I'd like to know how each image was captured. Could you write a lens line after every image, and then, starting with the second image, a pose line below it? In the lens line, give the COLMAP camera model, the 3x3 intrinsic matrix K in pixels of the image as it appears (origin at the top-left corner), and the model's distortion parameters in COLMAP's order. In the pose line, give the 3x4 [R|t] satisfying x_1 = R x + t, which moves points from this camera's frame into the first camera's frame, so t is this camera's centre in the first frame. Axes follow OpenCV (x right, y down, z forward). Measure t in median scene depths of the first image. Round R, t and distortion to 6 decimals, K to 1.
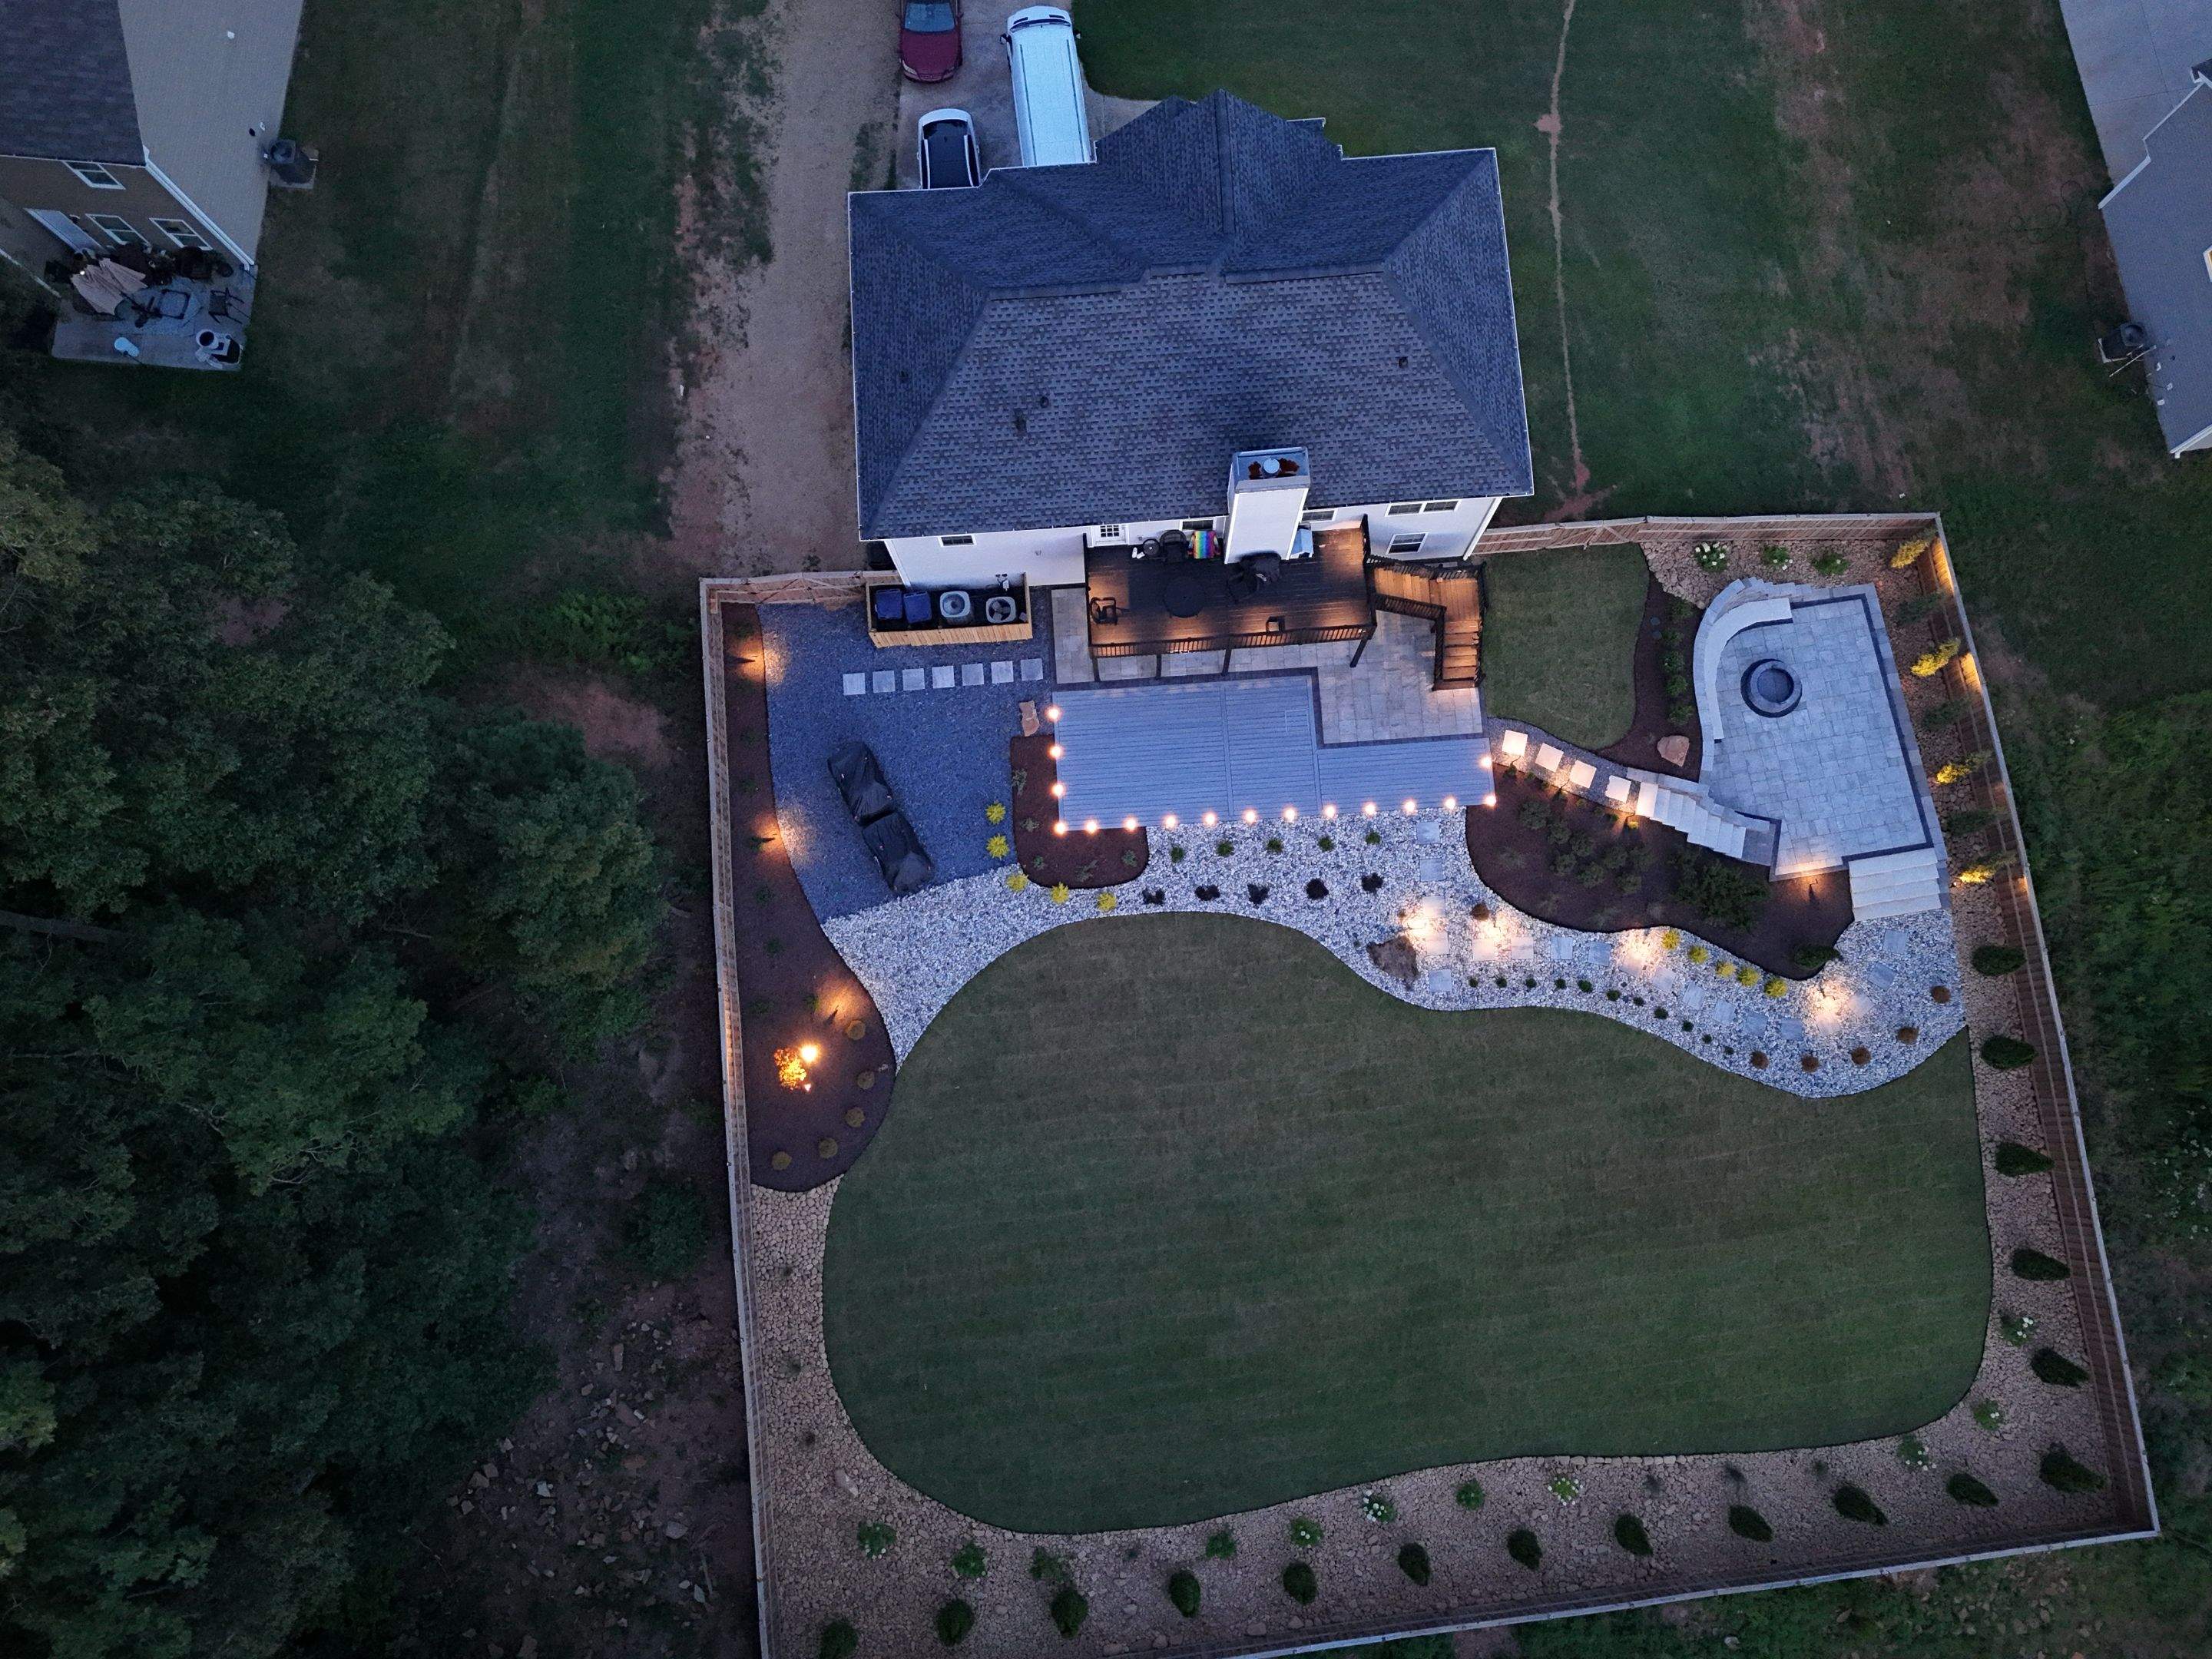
lens RADIAL K [[1625.6, 0, 1102.4], [0, 1625.6, 828.7], [0, 0, 1]] dist [0.085919, -0.083472]
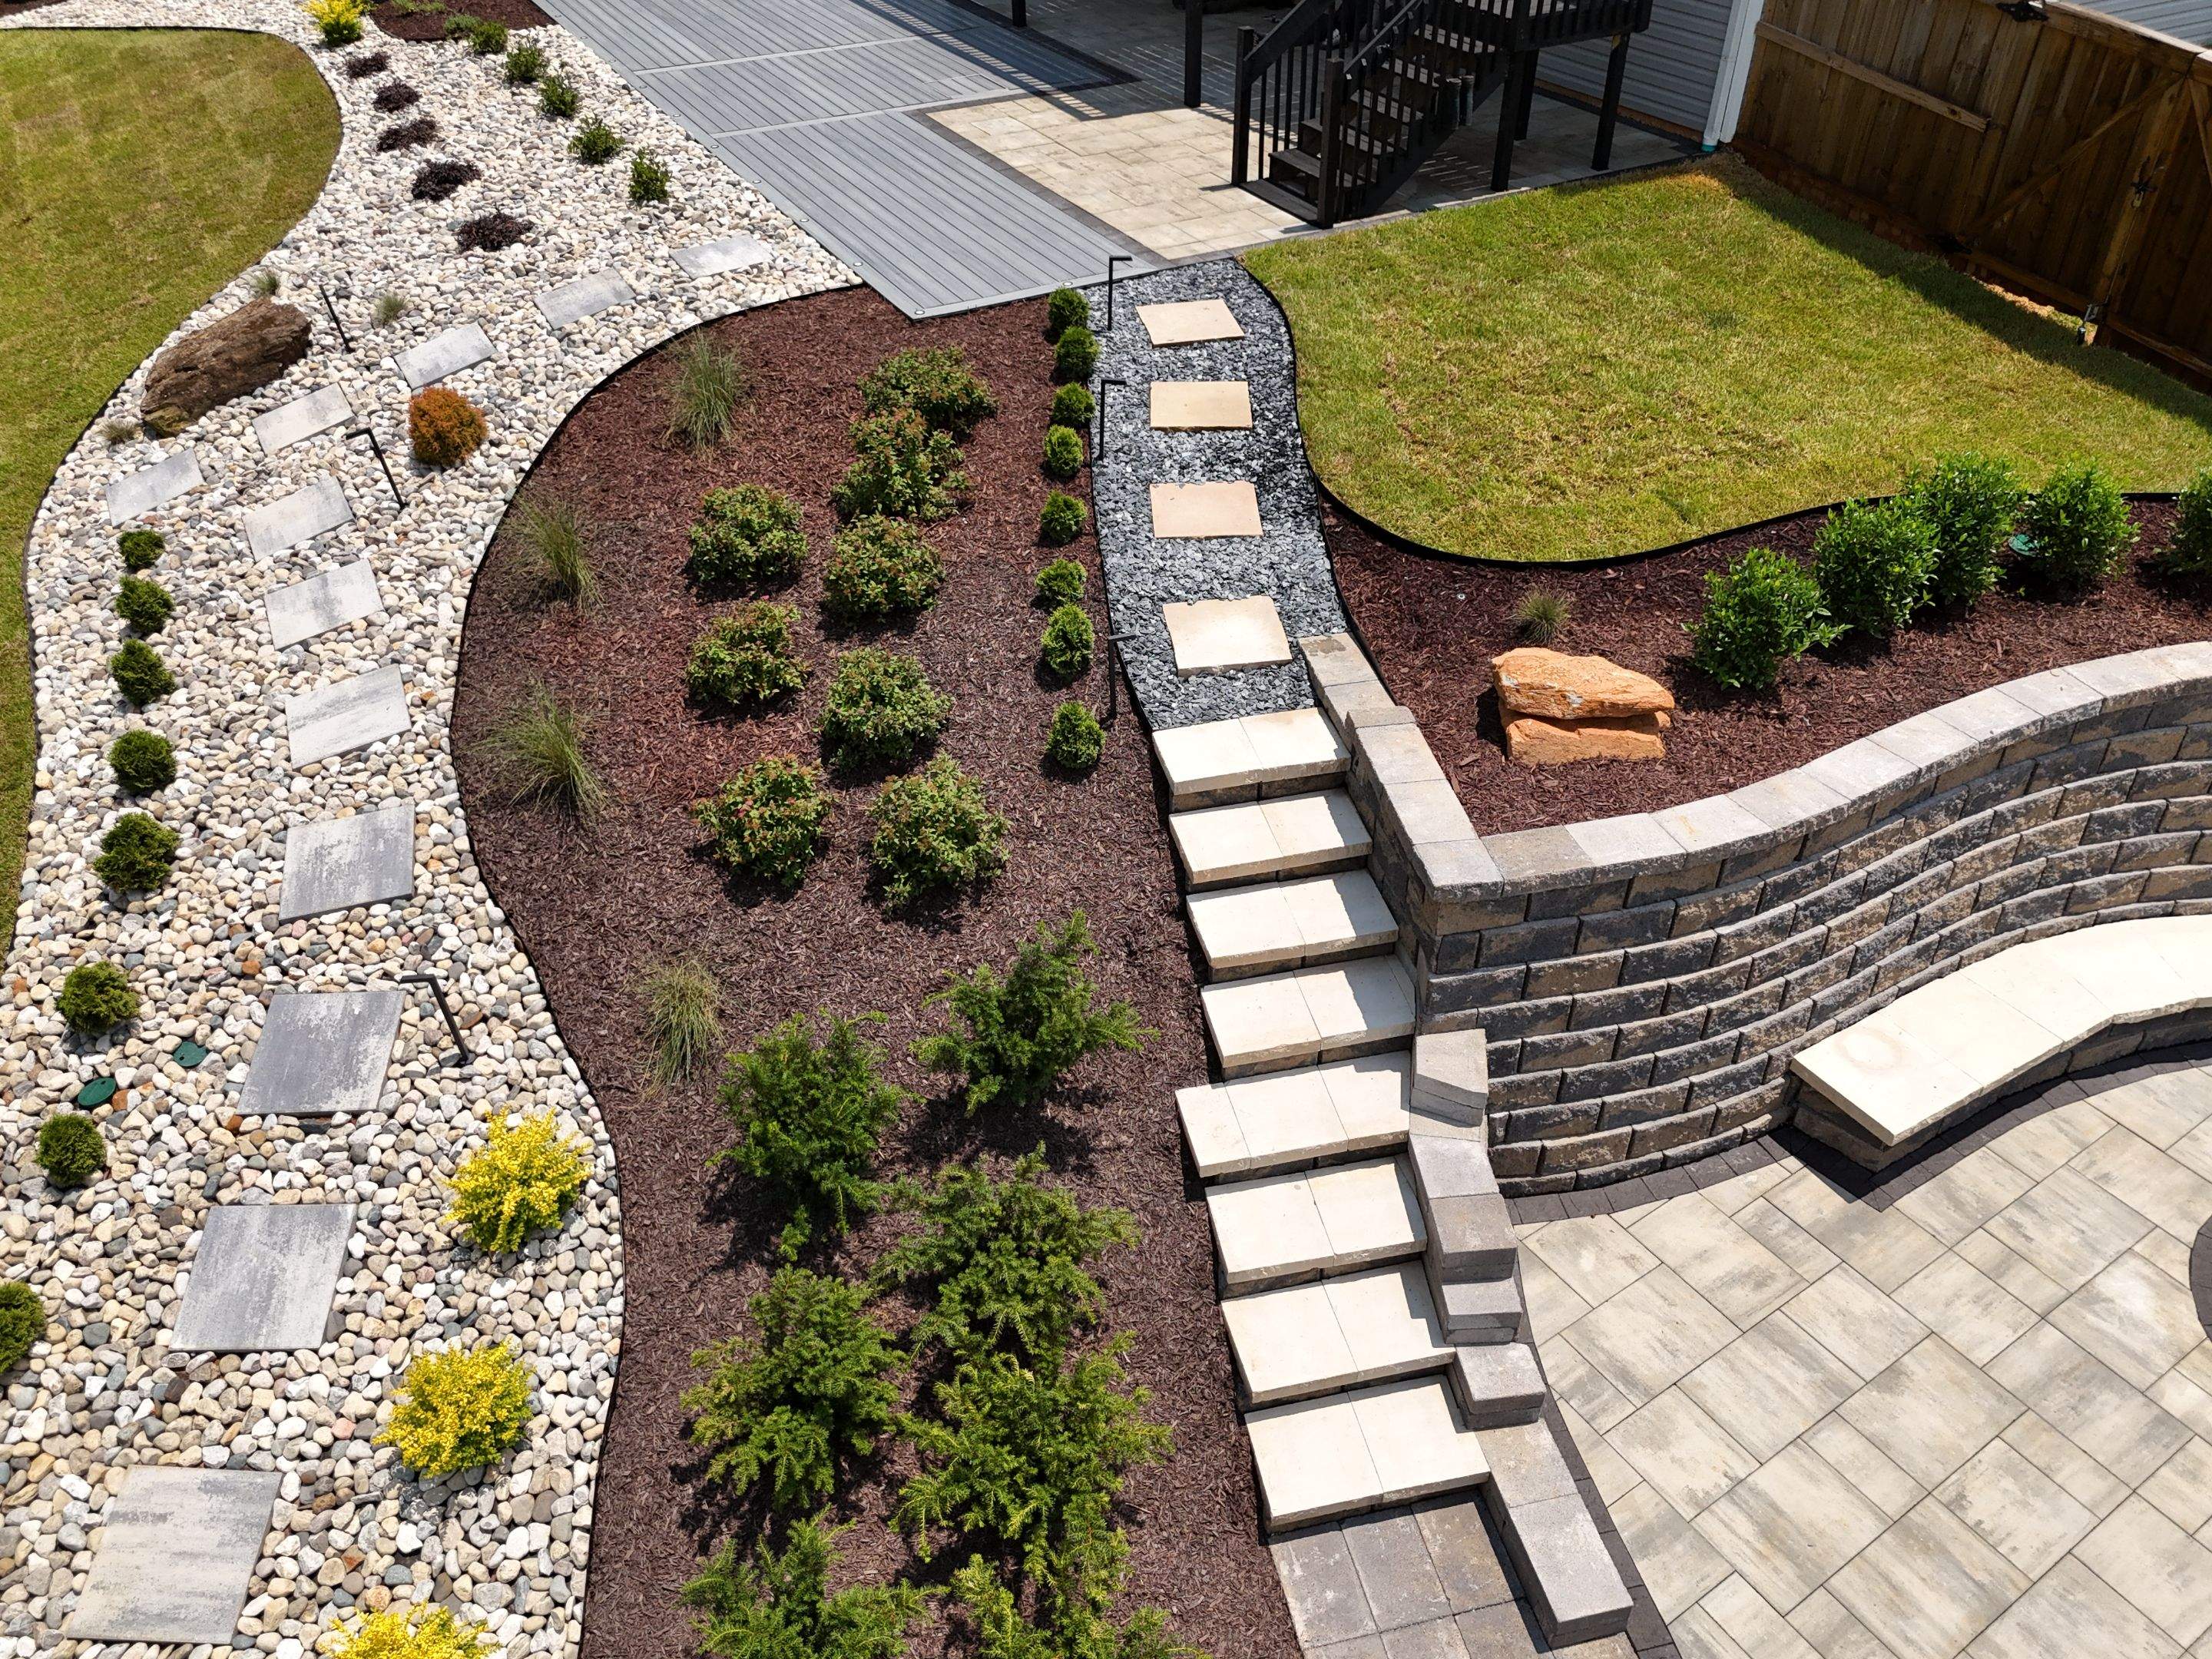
lens RADIAL K [[1643.6, 0, 1096.5], [0, 1643.6, 829.2], [0, 0, 1]] dist [0.068884, -0.067485]
pose [[0.409450, 0.576951, -0.706738, 0.461289], [-0.896879, 0.396523, -0.195903, 0.036942], [0.167212, 0.714071, 0.679811, 0.885472]]
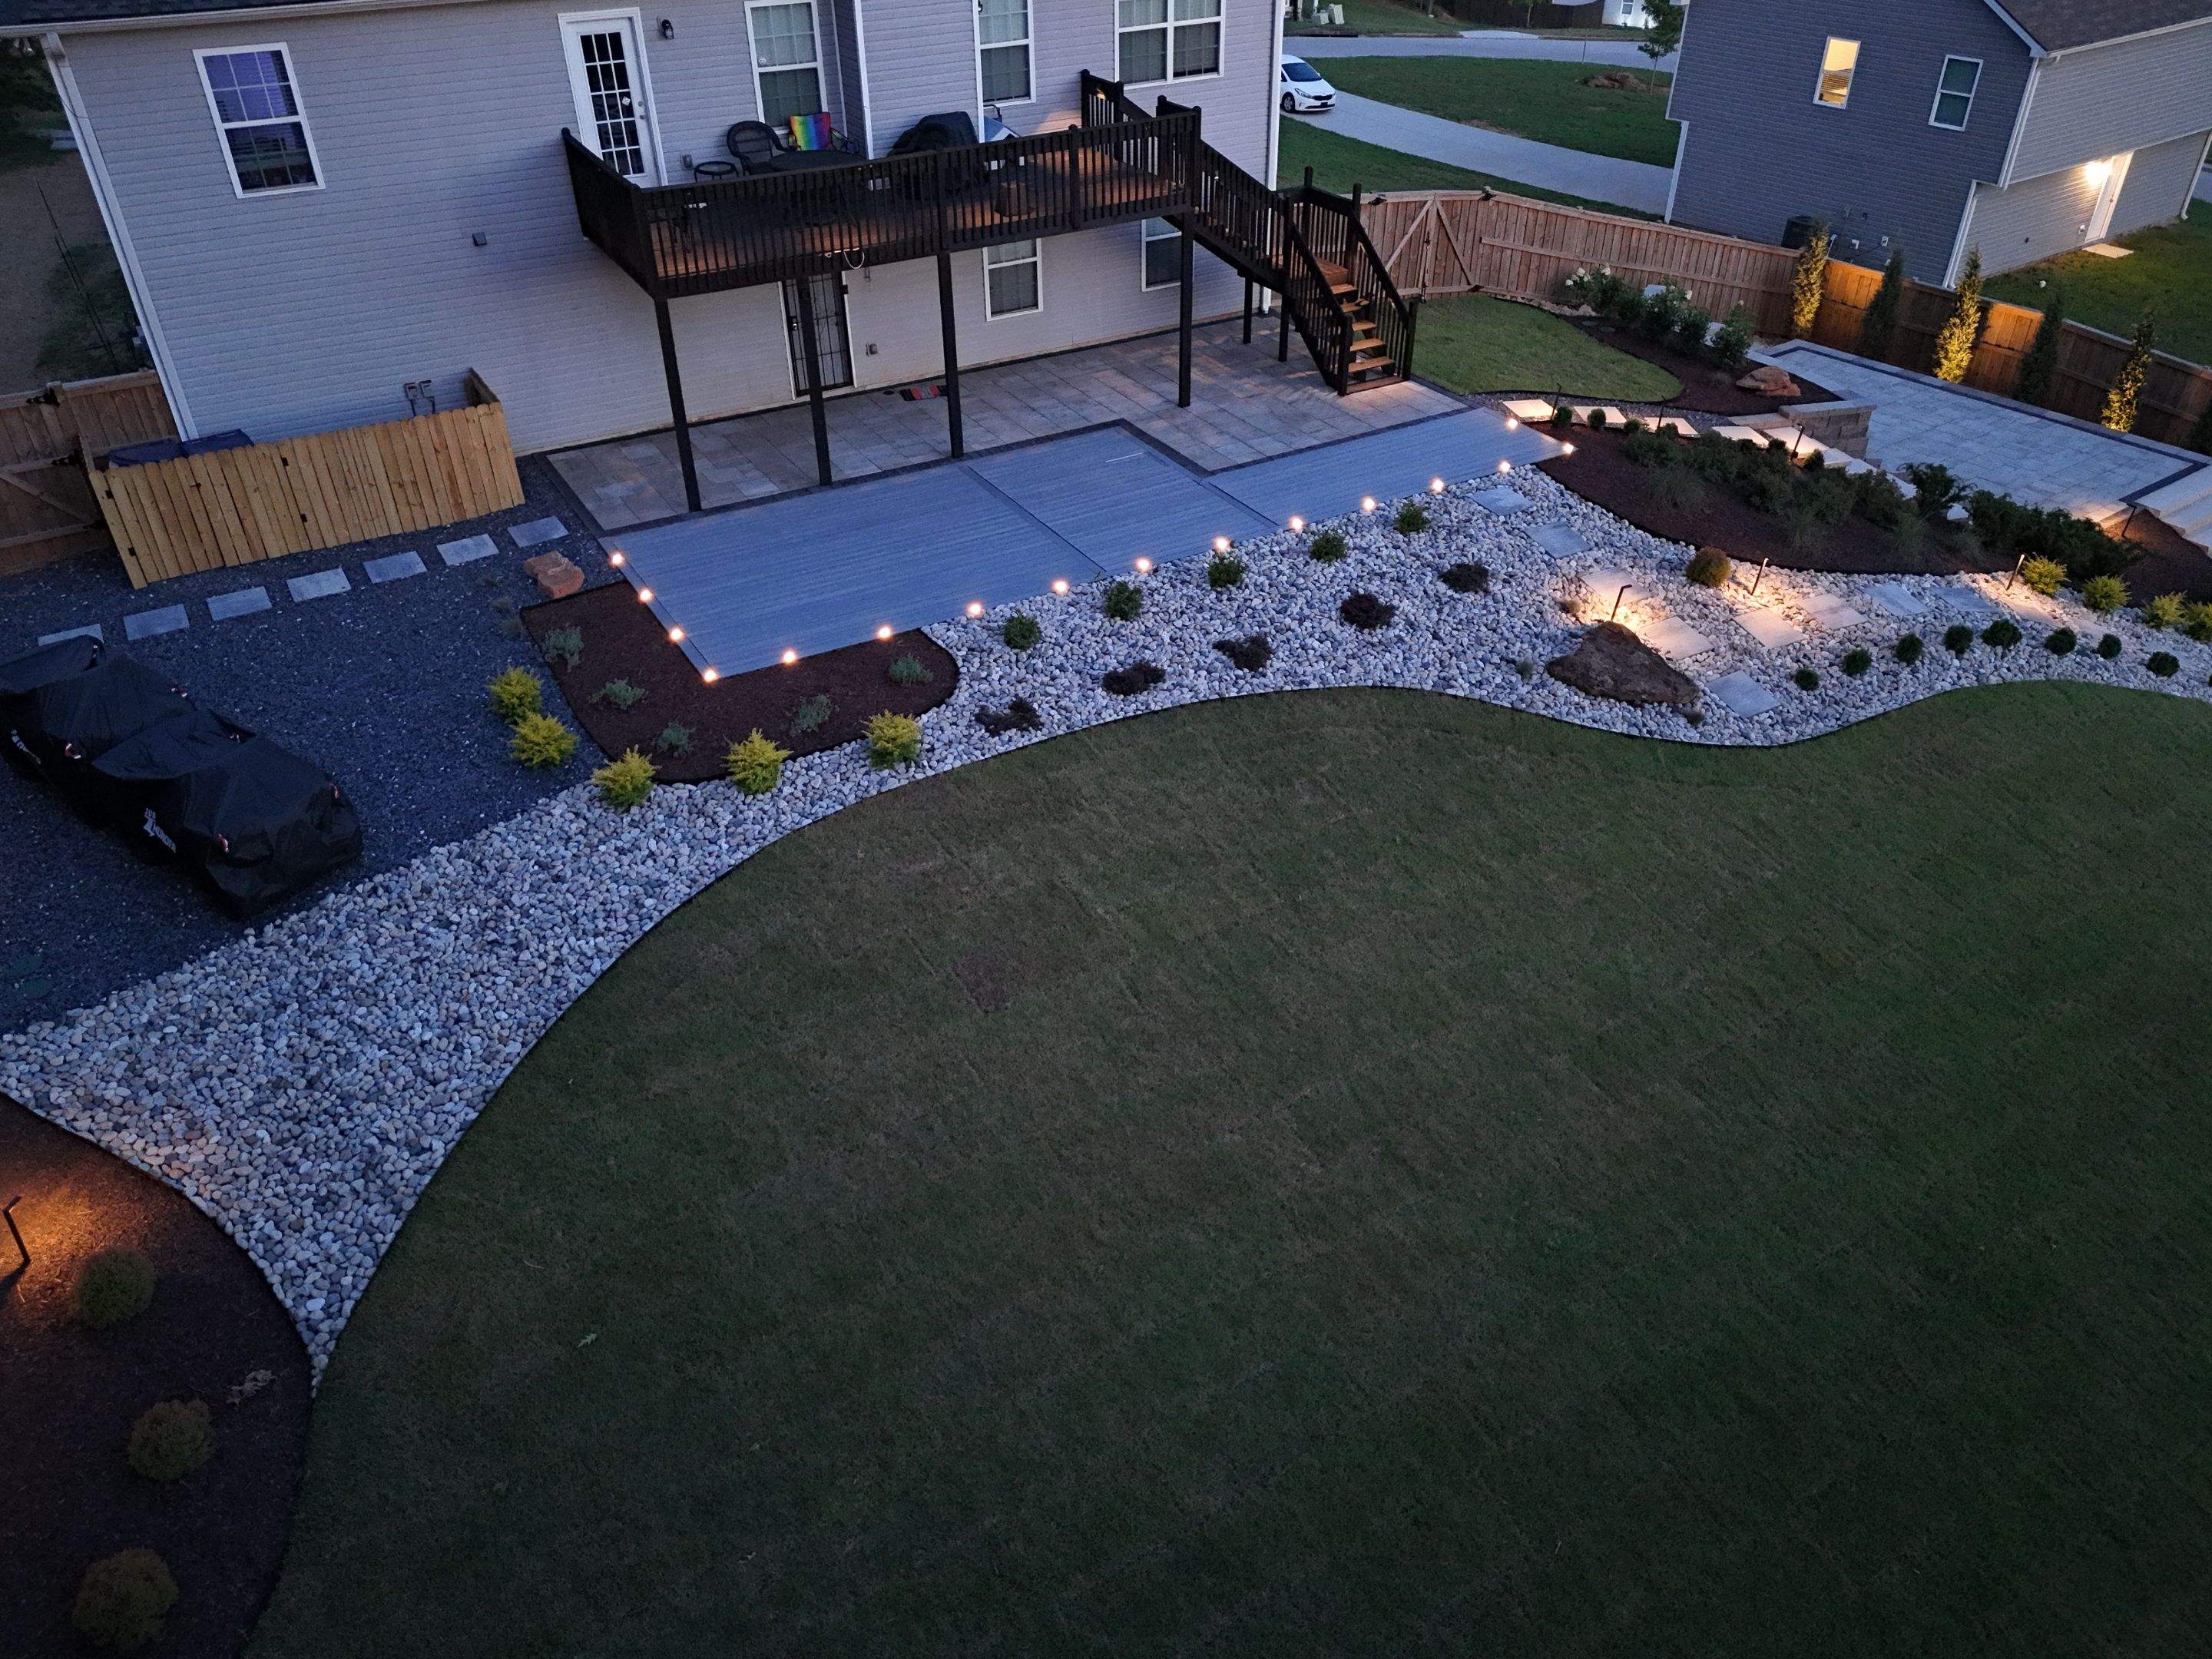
lens RADIAL K [[1625.6, 0, 1102.4], [0, 1625.6, 828.7], [0, 0, 1]] dist [0.085919, -0.083472]
pose [[0.895604, -0.238320, 0.375630, -0.093614], [0.435087, 0.645230, -0.627995, 0.298223], [-0.092704, 0.725866, 0.681560, 0.756661]]
